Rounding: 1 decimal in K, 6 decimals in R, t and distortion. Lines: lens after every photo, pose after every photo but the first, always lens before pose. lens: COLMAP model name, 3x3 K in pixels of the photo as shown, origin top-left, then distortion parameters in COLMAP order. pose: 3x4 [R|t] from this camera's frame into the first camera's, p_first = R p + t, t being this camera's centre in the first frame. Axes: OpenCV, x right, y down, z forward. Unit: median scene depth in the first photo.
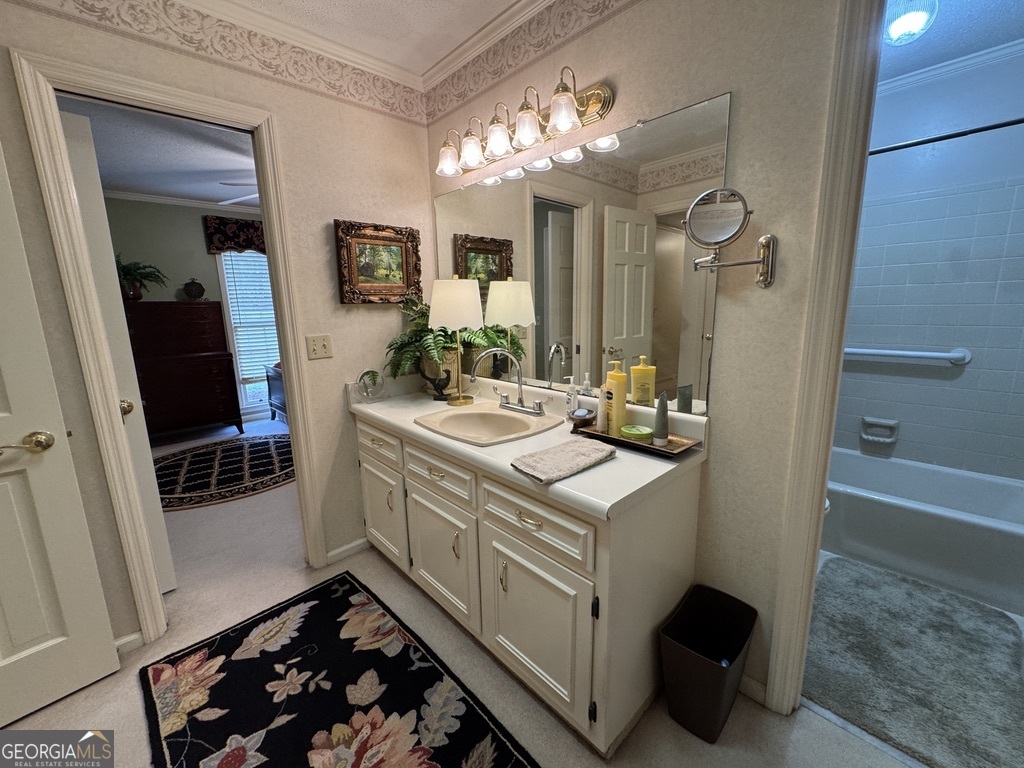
lens RADIAL K [[410.9, 0, 512.7], [0, 410.9, 385.5], [0, 0, 1]] dist [-0.004876, -0.000699]
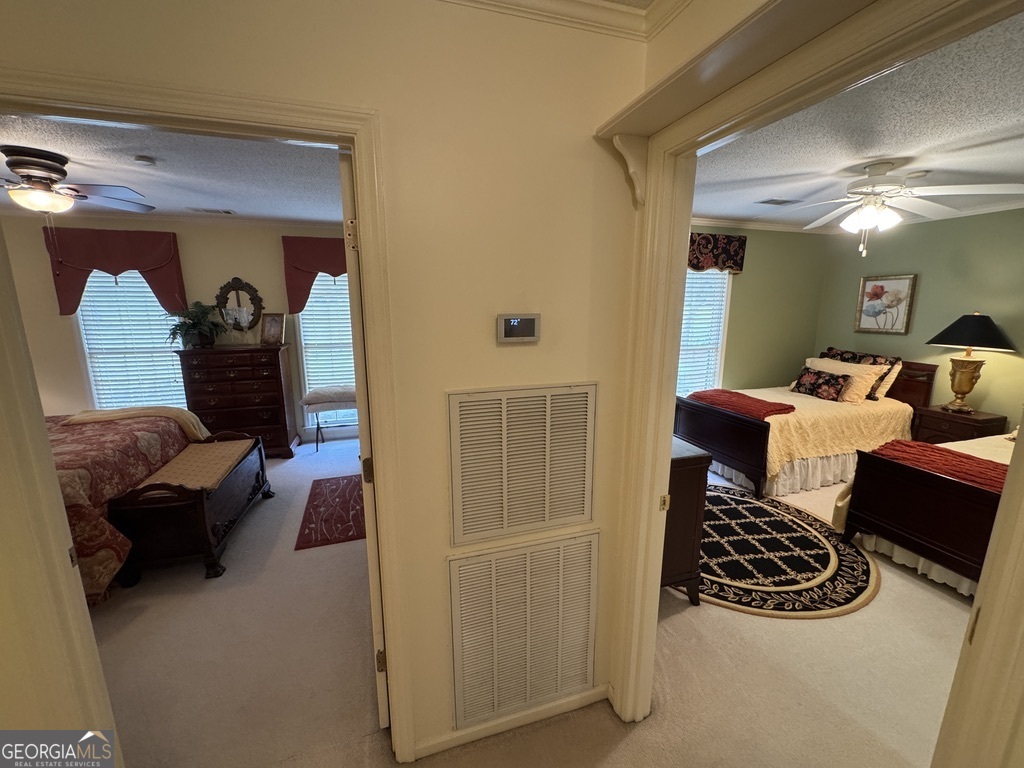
lens RADIAL K [[410.9, 0, 511.0], [0, 410.9, 383.9], [0, 0, 1]] dist [-0.004876, -0.000699]
pose [[0.899603, 0.114677, -0.421382, -0.753050], [-0.110970, 0.993262, 0.033405, -0.084724], [0.422374, 0.016710, 0.906268, 0.054891]]
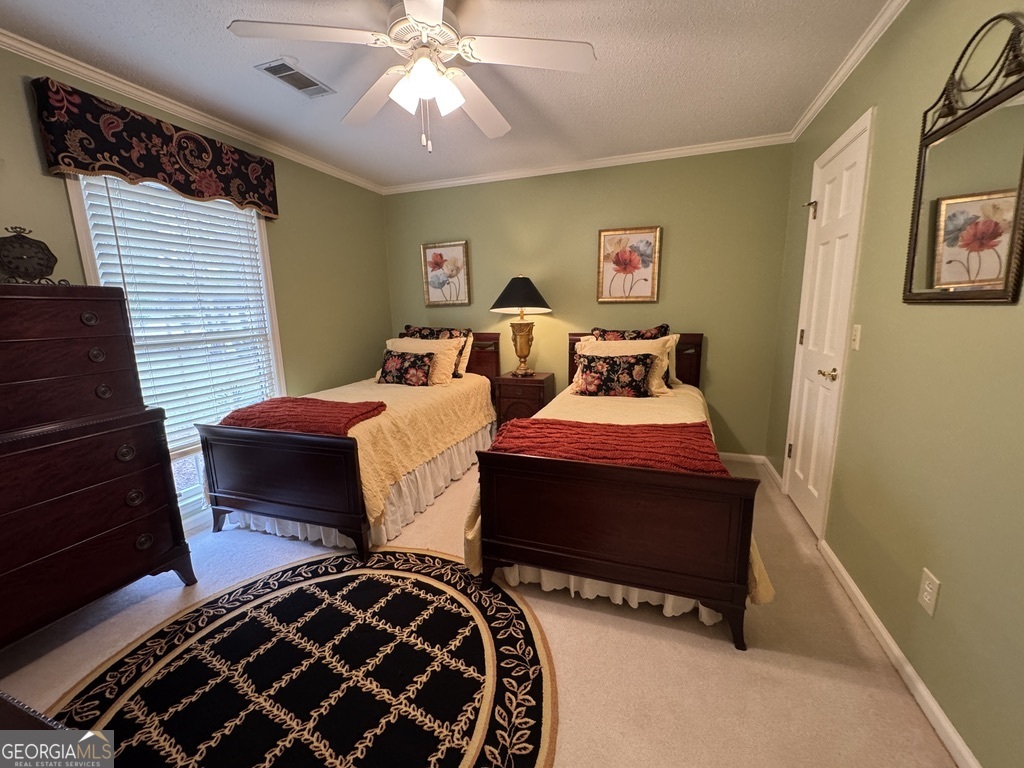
lens RADIAL K [[410.9, 0, 511.0], [0, 410.9, 381.9], [0, 0, 1]] dist [-0.004876, -0.000699]
pose [[0.890380, -0.071793, 0.449521, -0.664423], [0.082505, 0.996582, -0.004256, -0.088294], [-0.447679, 0.040877, 0.893260, 0.541274]]
